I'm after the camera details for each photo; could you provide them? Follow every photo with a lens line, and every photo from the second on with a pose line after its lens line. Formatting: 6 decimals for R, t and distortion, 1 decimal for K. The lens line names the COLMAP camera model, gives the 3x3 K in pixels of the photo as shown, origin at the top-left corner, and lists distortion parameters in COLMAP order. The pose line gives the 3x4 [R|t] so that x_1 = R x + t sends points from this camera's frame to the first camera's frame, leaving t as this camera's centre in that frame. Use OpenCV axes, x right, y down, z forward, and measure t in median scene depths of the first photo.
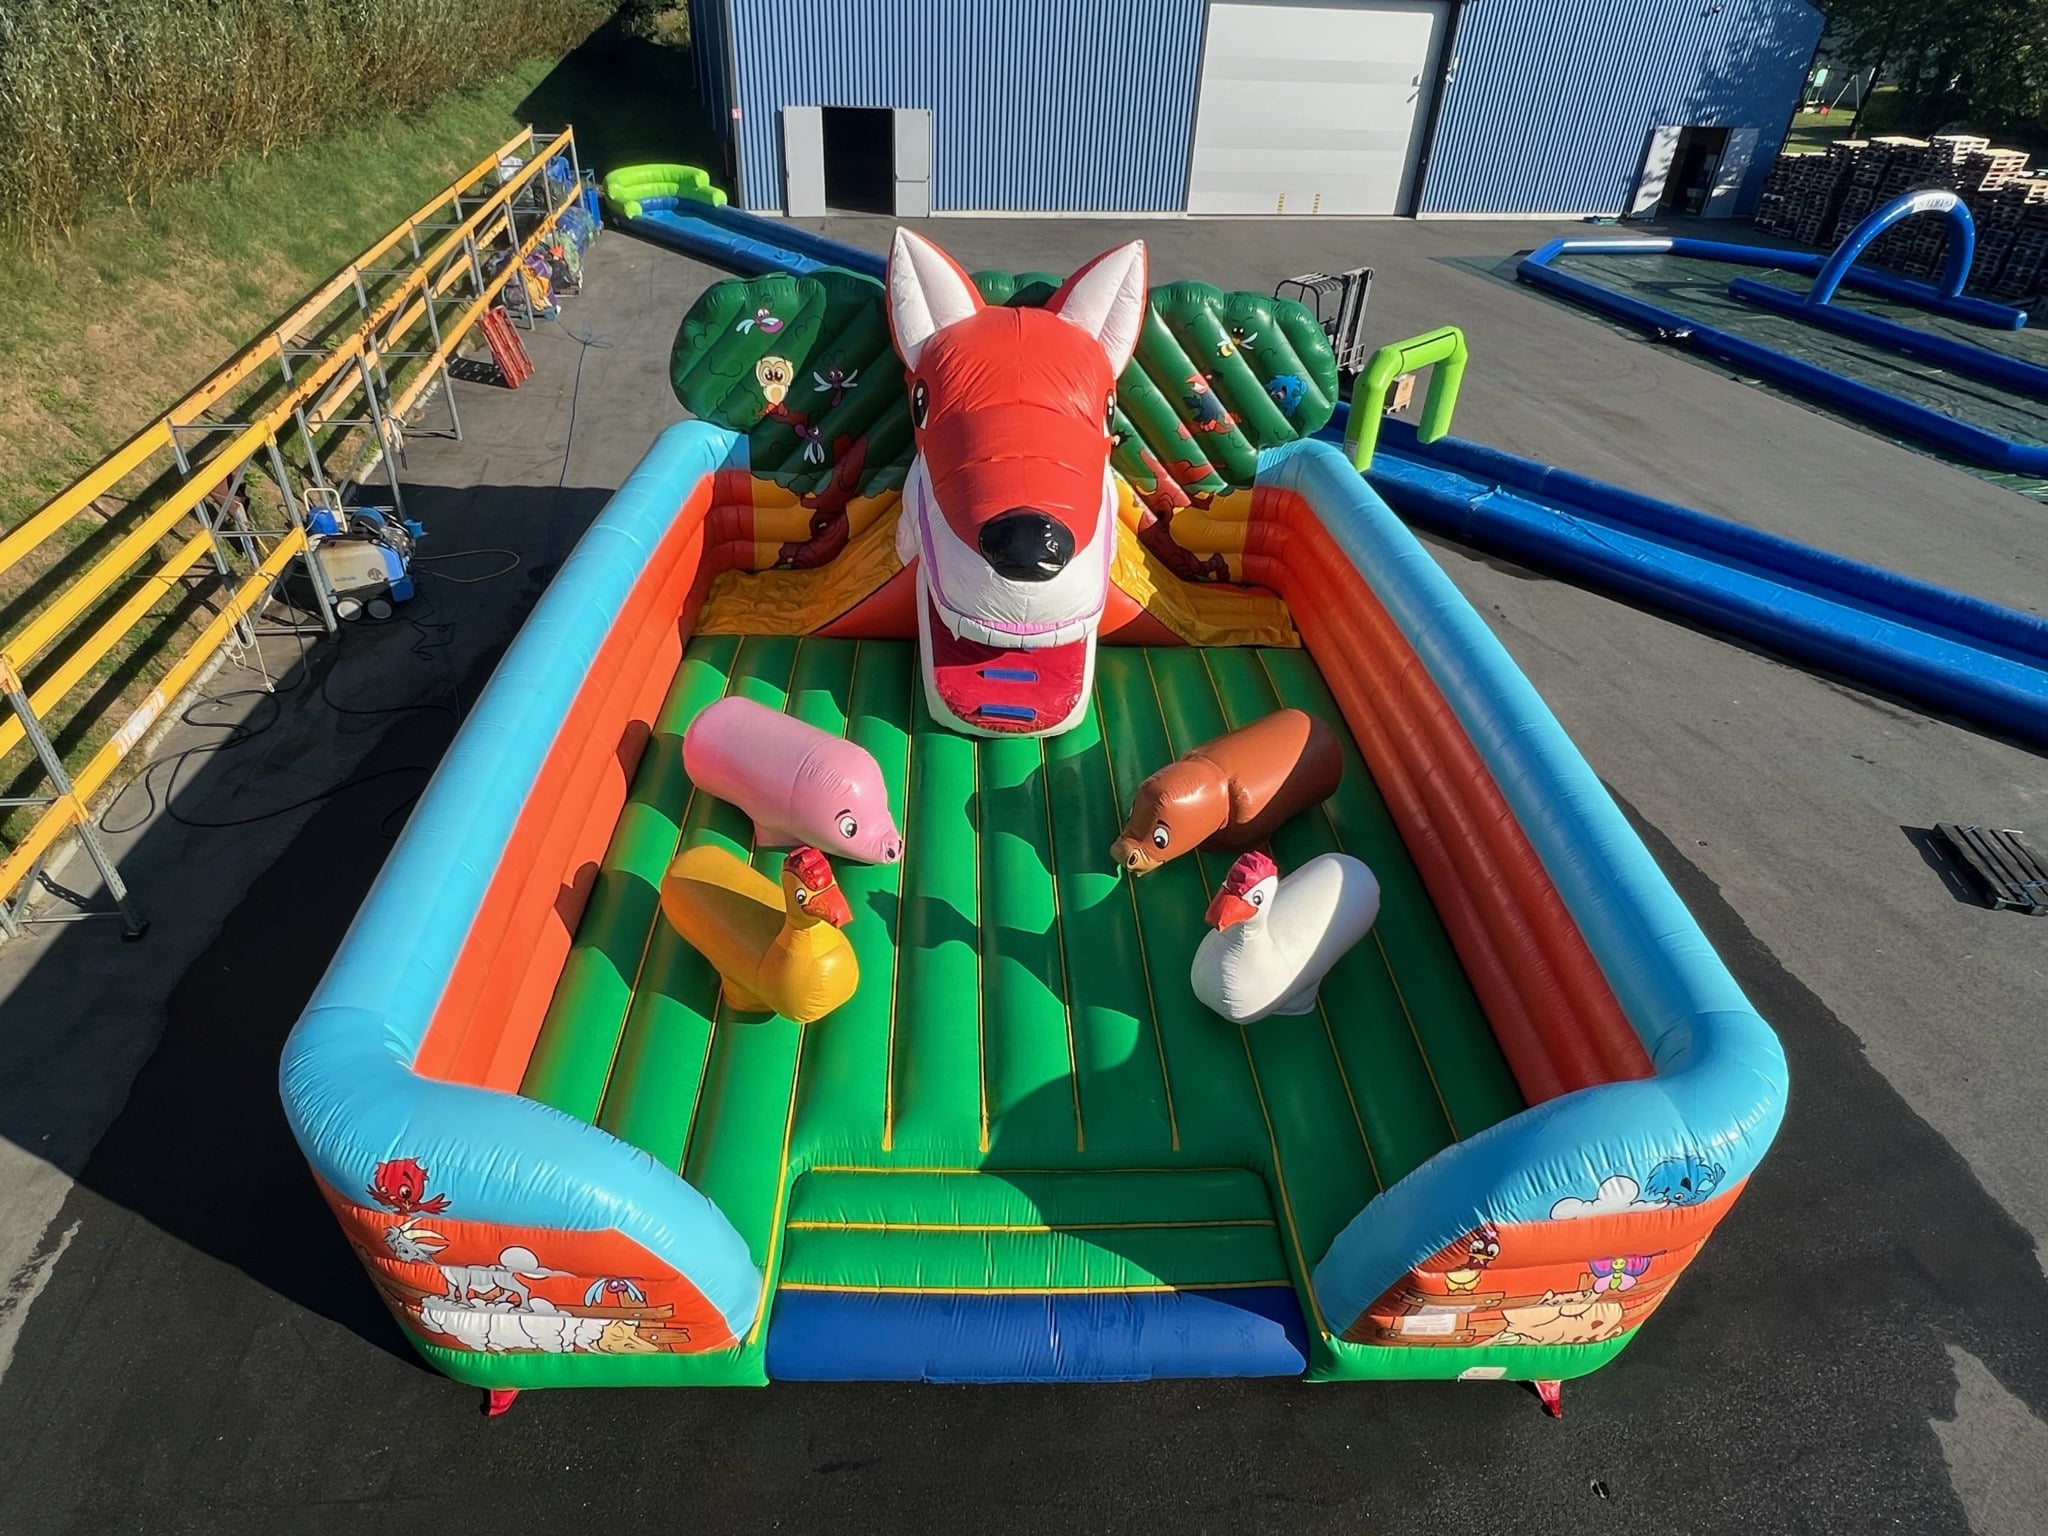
lens RADIAL K [[1194.1, 0, 1019.0], [0, 1194.1, 765.0], [0, 0, 1]] dist [-0.000231, 0.000921]
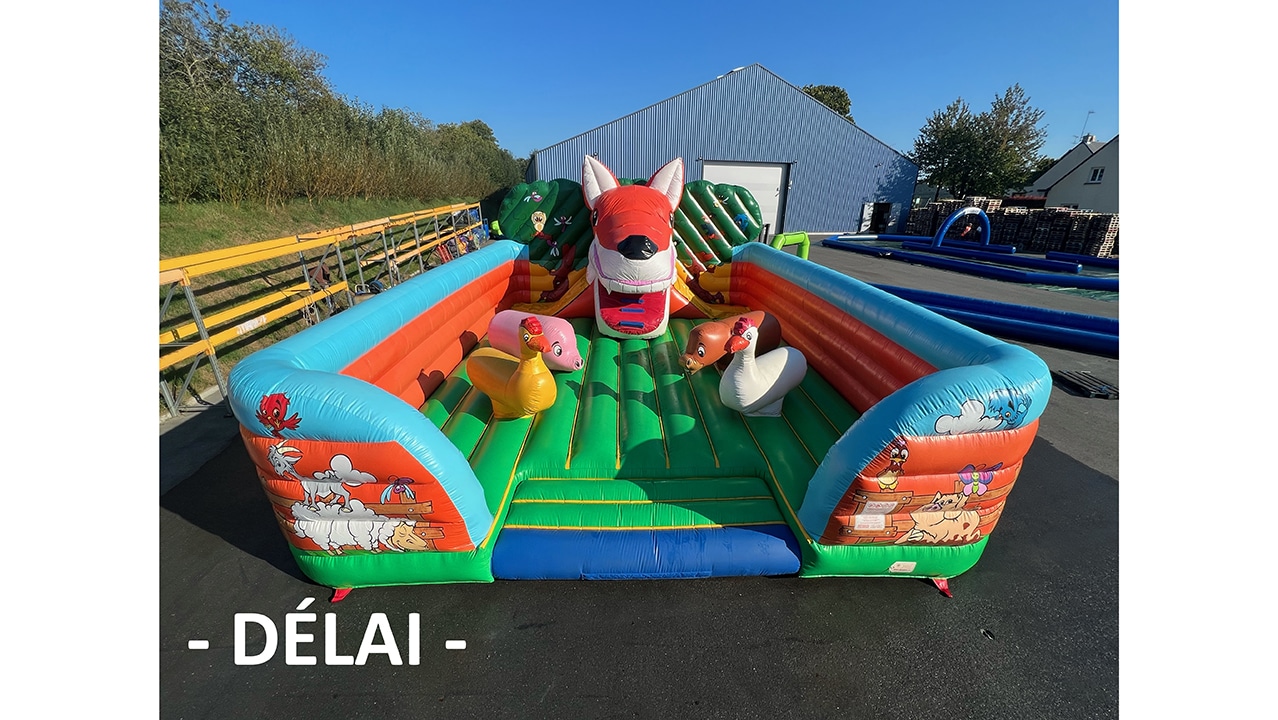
lens RADIAL K [[446.8, 0, 639.0], [0, 446.8, 360.0], [0, 0, 1]] dist [-0.000220, -0.000008]
pose [[0.999412, -0.030889, -0.014900, 0.016912], [0.026356, 0.969769, -0.242597, 0.265756], [0.021943, 0.242061, 0.970013, 0.209281]]
